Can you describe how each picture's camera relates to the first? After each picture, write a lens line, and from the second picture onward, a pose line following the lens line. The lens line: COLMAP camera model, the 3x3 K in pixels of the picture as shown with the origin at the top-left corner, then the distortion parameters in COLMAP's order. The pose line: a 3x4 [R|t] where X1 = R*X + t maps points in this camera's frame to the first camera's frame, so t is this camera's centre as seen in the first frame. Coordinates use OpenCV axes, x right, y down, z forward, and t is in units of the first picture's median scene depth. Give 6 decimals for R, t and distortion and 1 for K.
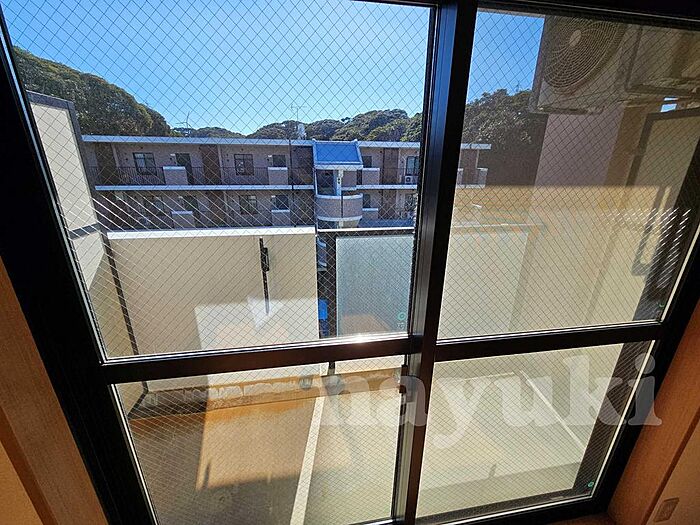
lens RADIAL K [[287.6, 0, 349.8], [0, 287.6, 264.0], [0, 0, 1]] dist [0.004423, -0.001405]
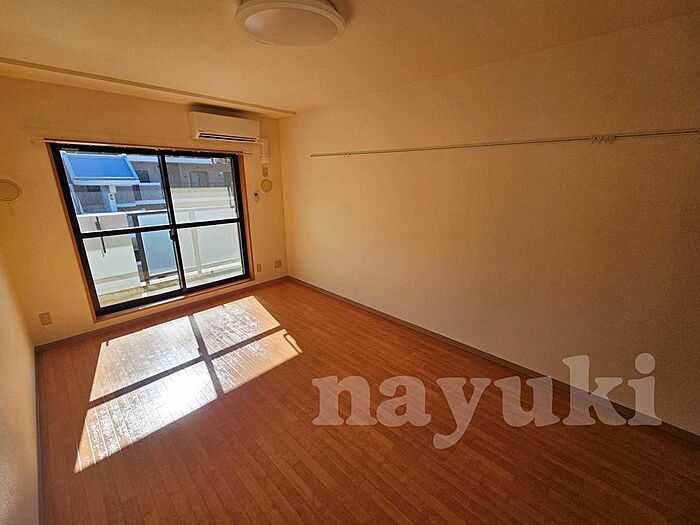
lens RADIAL K [[287.6, 0, 352.0], [0, 287.6, 261.9], [0, 0, 1]] dist [0.004423, -0.001405]
pose [[0.786858, -0.176276, 0.591424, -0.014218], [0.204549, 0.978661, 0.019551, 0.065495], [-0.582250, 0.105591, 0.806124, -0.208003]]
